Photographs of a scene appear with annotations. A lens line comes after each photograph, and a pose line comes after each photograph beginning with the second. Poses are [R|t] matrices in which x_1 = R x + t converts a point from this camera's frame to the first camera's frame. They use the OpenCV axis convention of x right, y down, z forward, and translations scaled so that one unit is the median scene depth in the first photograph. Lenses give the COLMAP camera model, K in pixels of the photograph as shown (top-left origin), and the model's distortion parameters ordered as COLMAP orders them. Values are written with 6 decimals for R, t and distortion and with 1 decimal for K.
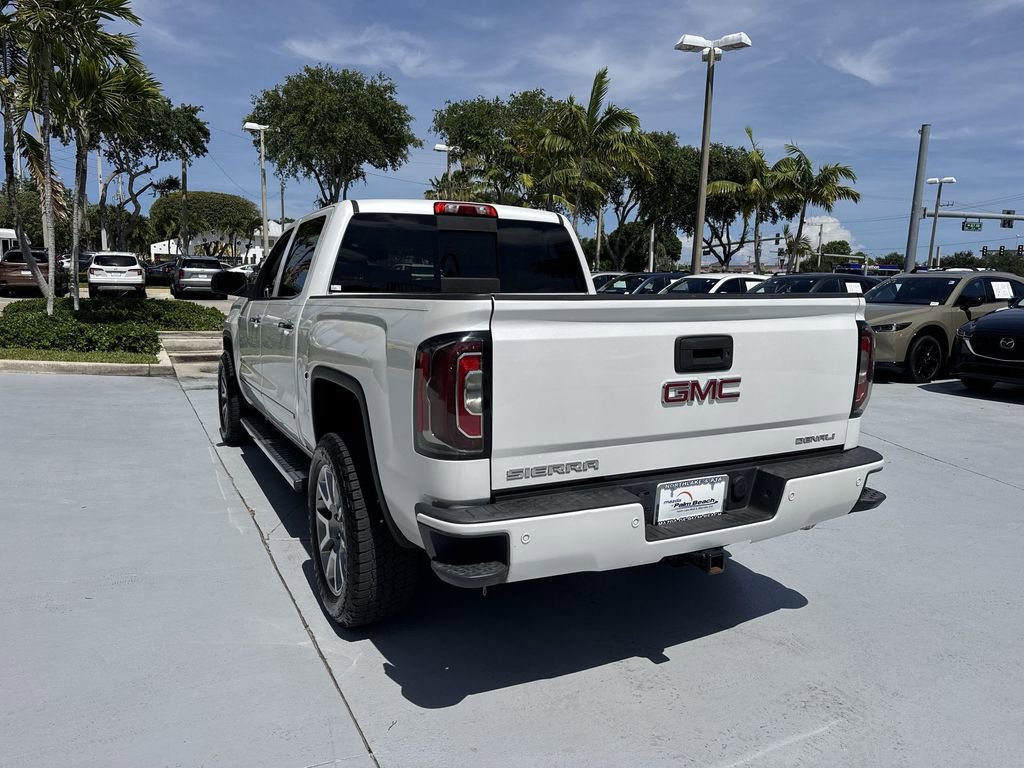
lens RADIAL K [[725.3, 0, 508.4], [0, 725.3, 381.4], [0, 0, 1]] dist [0.065301, -0.081008]
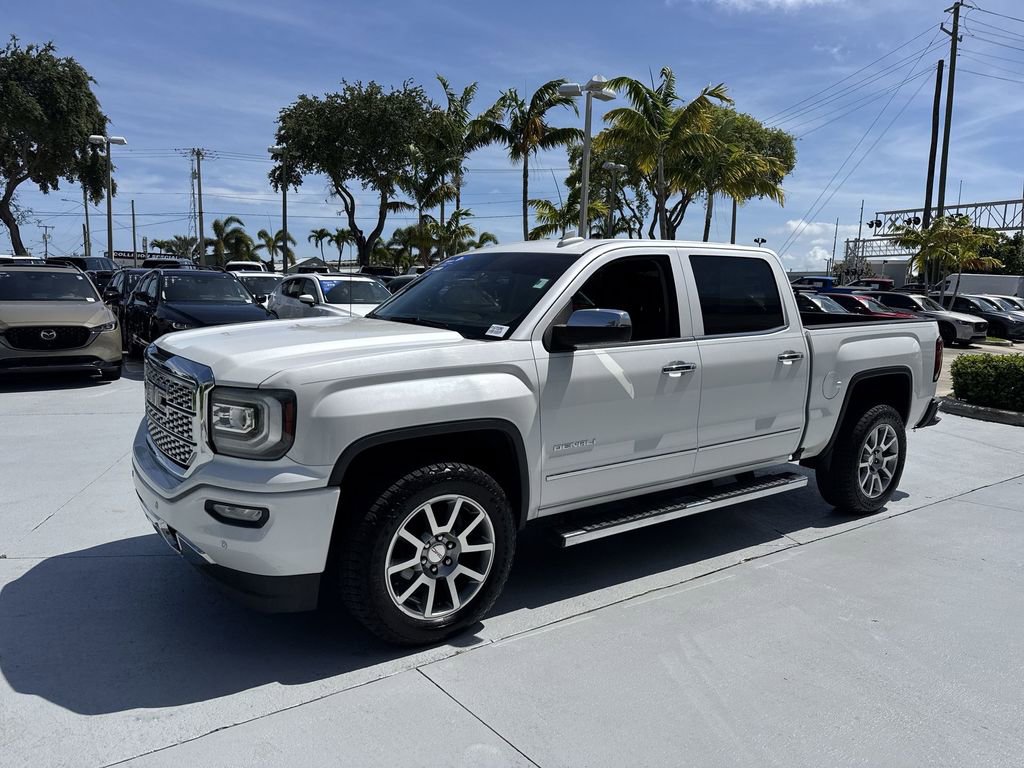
lens RADIAL K [[725.3, 0, 508.4], [0, 725.3, 381.4], [0, 0, 1]] dist [0.065301, -0.081008]
pose [[-0.160571, -0.146787, 0.976048, -0.300272], [0.102300, 0.981079, 0.164373, -0.059672], [-0.981709, 0.126243, -0.142516, 0.351316]]
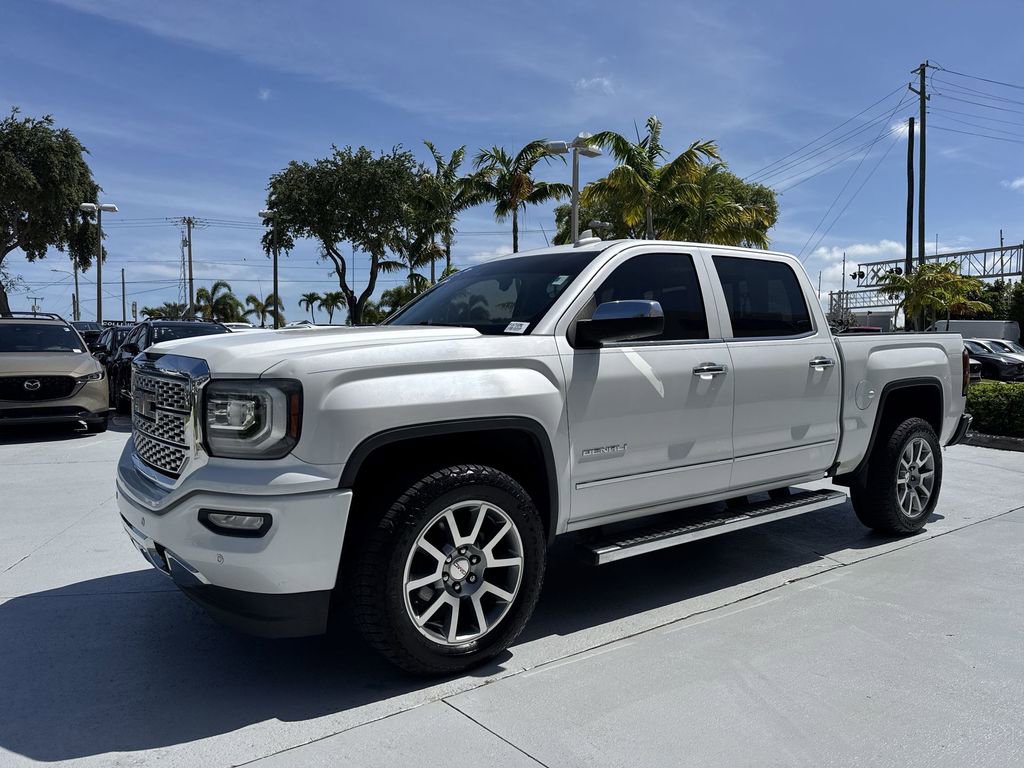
lens RADIAL K [[725.3, 0, 508.4], [0, 725.3, 381.4], [0, 0, 1]] dist [0.065301, -0.081008]
pose [[-0.176076, -0.059263, 0.982591, -0.284799], [0.126152, 0.988597, 0.082231, -0.043001], [-0.976260, 0.138435, -0.166592, 0.358717]]
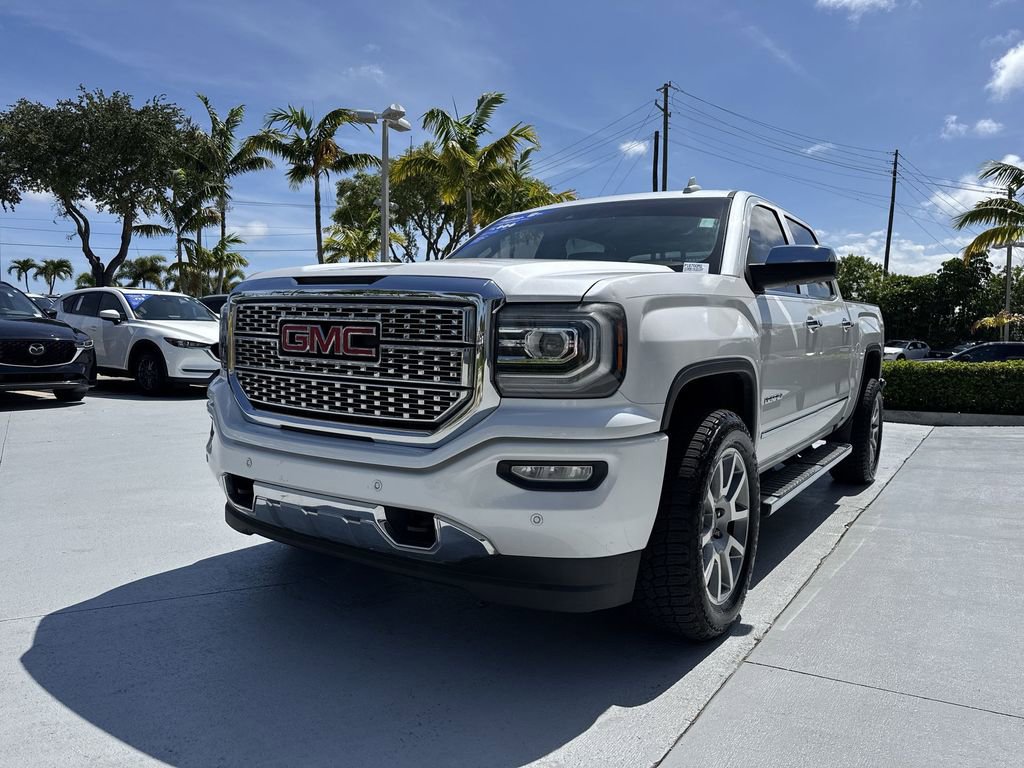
lens RADIAL K [[751.6, 0, 509.0], [0, 751.6, 358.6], [0, 0, 1]] dist [-0.005519, -0.006600]
pose [[-0.490225, -0.048519, 0.870244, -0.239421], [0.085887, 0.990901, 0.103628, -0.042583], [-0.867354, 0.125544, -0.481598, 0.450167]]
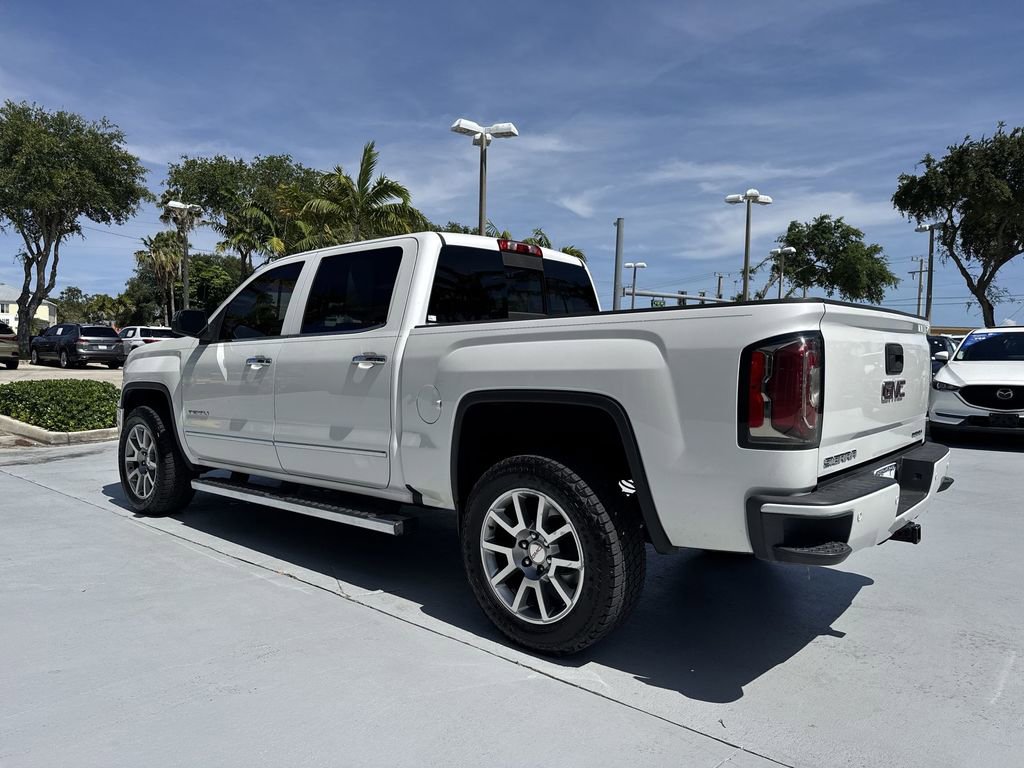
lens RADIAL K [[723.8, 0, 506.5], [0, 723.8, 386.5], [0, 0, 1]] dist [0.085752, -0.092802]
pose [[0.927557, -0.022178, 0.373022, -0.108578], [0.055746, 0.995279, -0.079443, 0.009477], [-0.369500, 0.094482, 0.924415, 0.016934]]
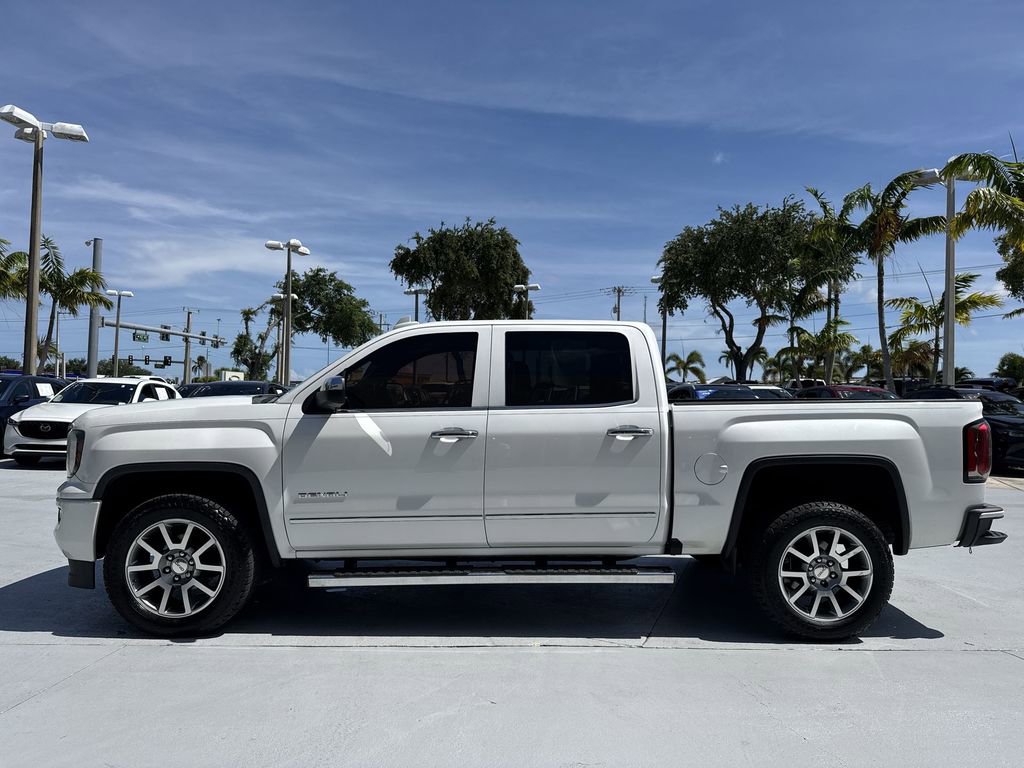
lens RADIAL K [[725.3, 0, 508.4], [0, 725.3, 381.4], [0, 0, 1]] dist [0.065301, -0.081008]
pose [[0.425868, 0.013503, 0.904685, -0.294512], [0.115835, 0.990847, -0.069317, -0.020828], [-0.897340, 0.134314, 0.420406, 0.153868]]
